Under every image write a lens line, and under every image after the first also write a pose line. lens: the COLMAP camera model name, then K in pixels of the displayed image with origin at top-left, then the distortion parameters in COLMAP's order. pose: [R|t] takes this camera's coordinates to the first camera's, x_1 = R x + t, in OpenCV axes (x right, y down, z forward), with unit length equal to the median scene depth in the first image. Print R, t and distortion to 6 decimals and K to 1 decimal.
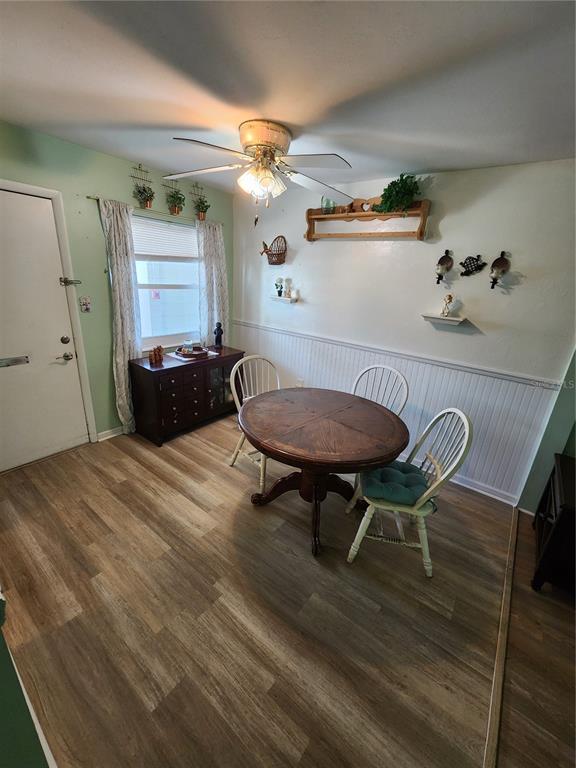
lens RADIAL K [[316.3, 0, 285.9], [0, 316.3, 383.4], [0, 0, 1]] dist [-0.002319, 0.001704]
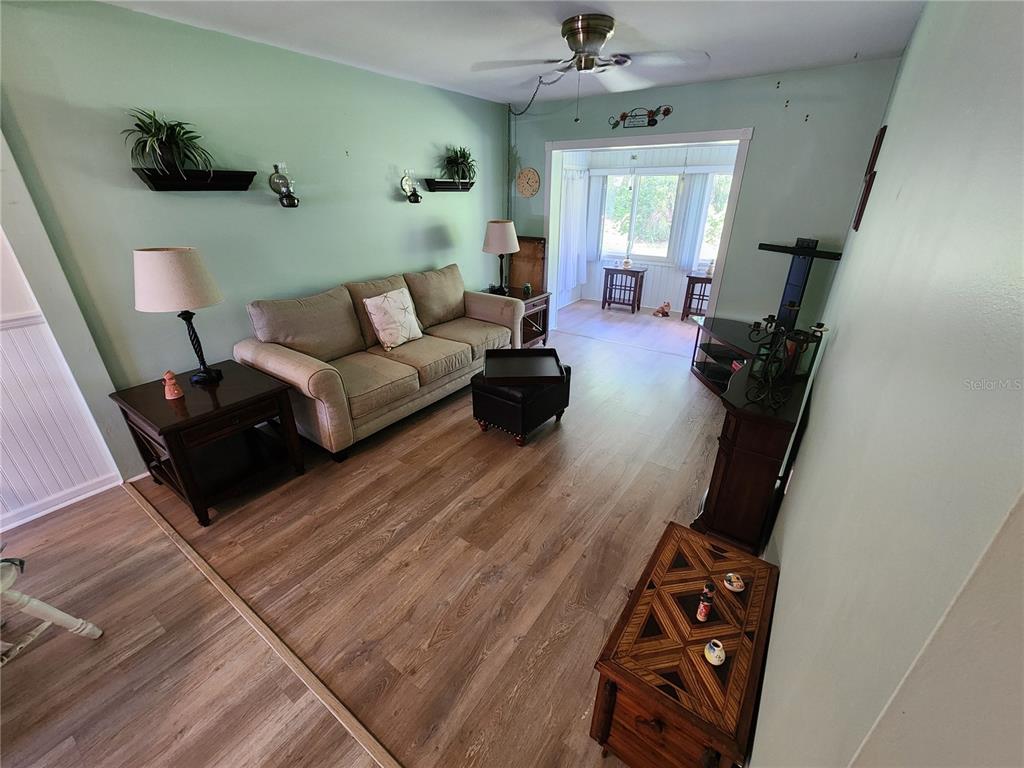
lens RADIAL K [[421.7, 0, 516.0], [0, 421.7, 384.1], [0, 0, 1]] dist [-0.002319, 0.001704]
pose [[-0.049384, -0.476746, 0.877653, -0.115045], [0.326774, 0.822651, 0.465256, 0.049190], [-0.943811, 0.309770, 0.115162, -0.091824]]
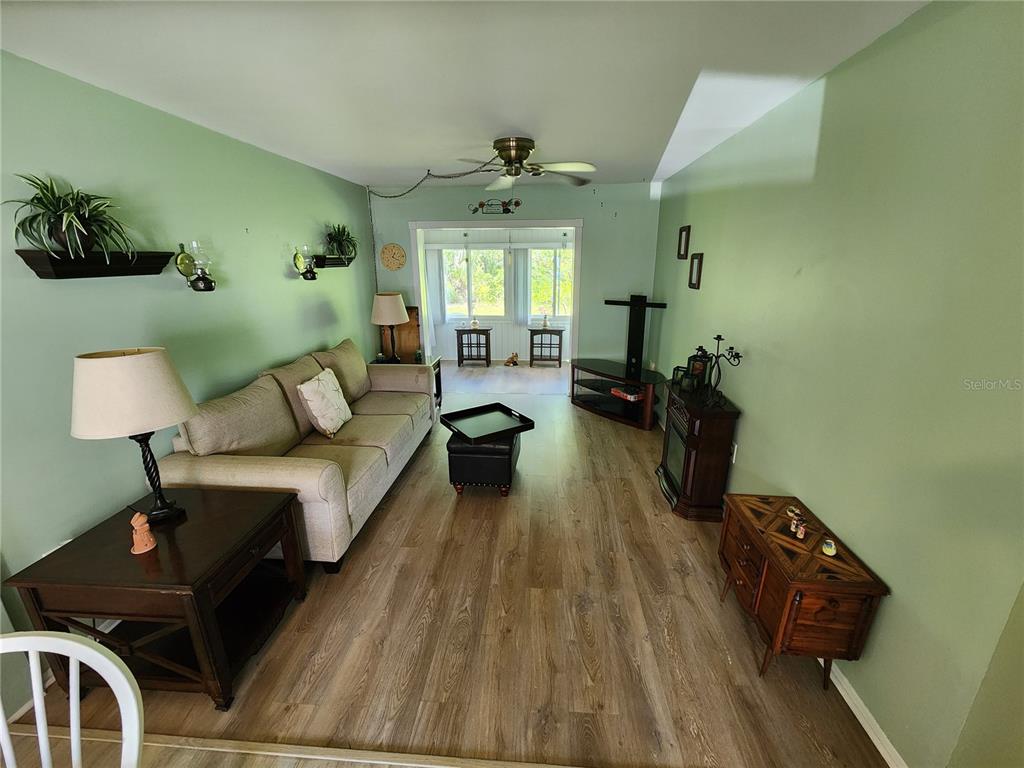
lens RADIAL K [[421.7, 0, 515.1], [0, 421.7, 383.1], [0, 0, 1]] dist [-0.002319, 0.001704]
pose [[-0.552003, -0.298552, 0.778563, -0.031302], [0.247144, 0.833171, 0.494718, -0.203319], [-0.796375, 0.465503, -0.386127, 0.534611]]
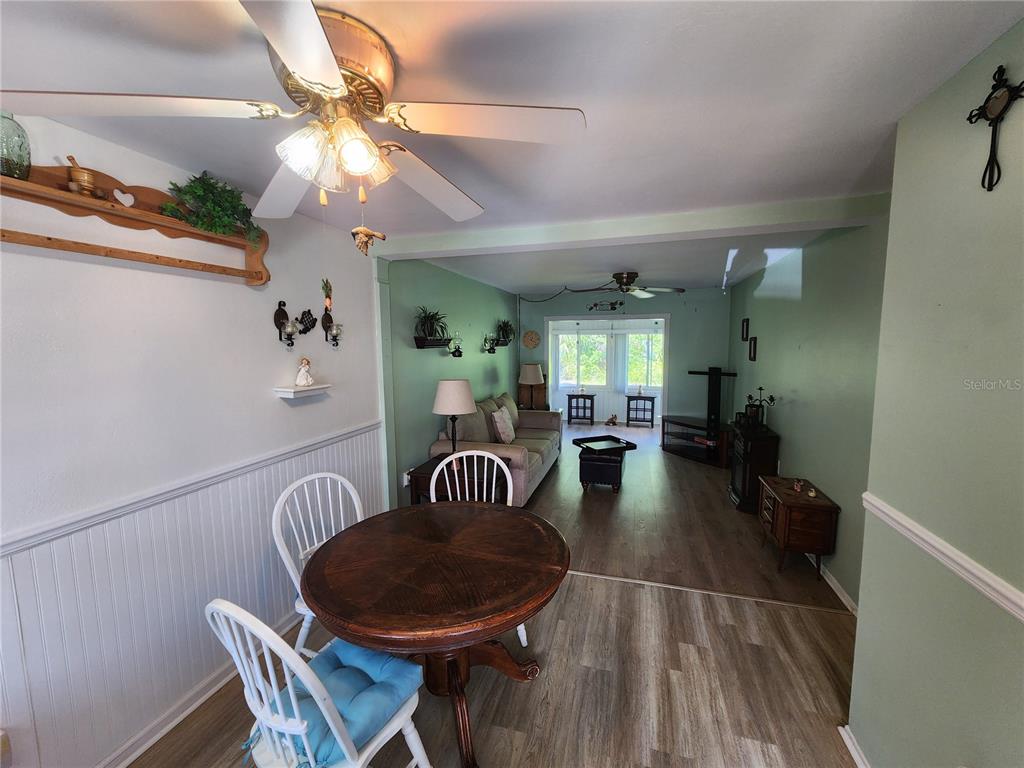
lens RADIAL K [[421.7, 0, 514.2], [0, 421.7, 381.8], [0, 0, 1]] dist [-0.002319, 0.001704]
pose [[-0.368761, -0.151543, 0.917088, -0.792871], [0.291312, 0.918075, 0.268843, -0.463052], [-0.882696, 0.366298, -0.294404, 1.142425]]
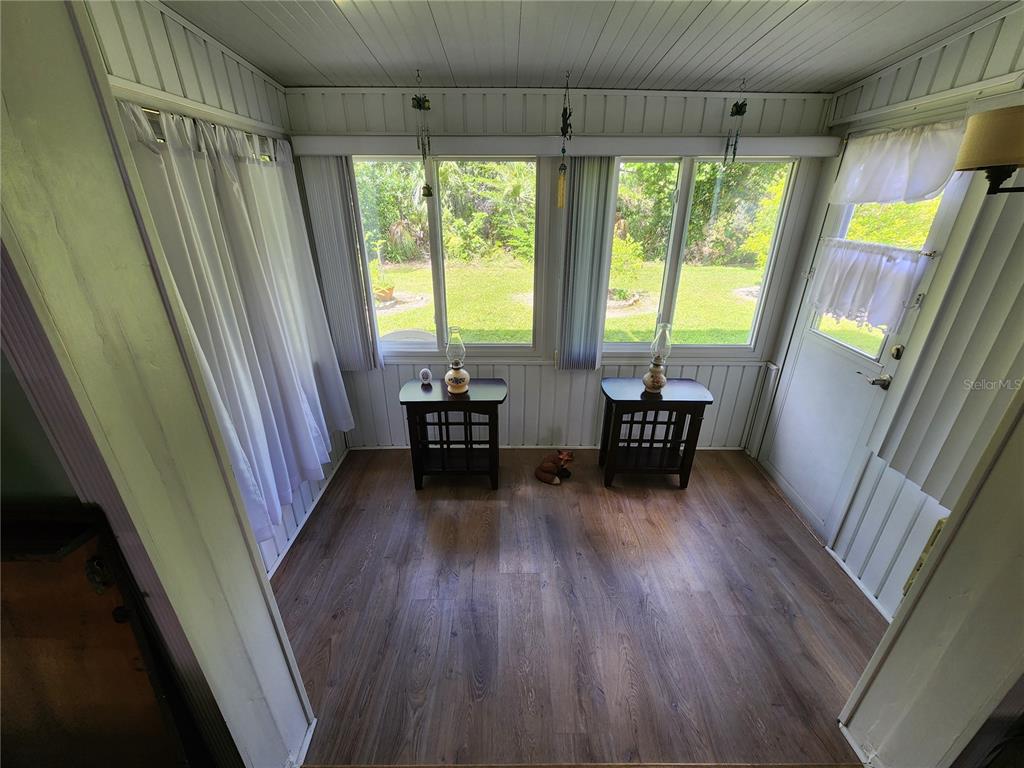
lens RADIAL K [[421.7, 0, 514.6], [0, 421.7, 379.5], [0, 0, 1]] dist [-0.002319, 0.001704]
pose [[-0.610603, -0.373608, 0.698270, 2.089099], [0.222487, 0.765285, 0.604019, 0.330628], [-0.760042, 0.524172, -0.384162, -0.445525]]
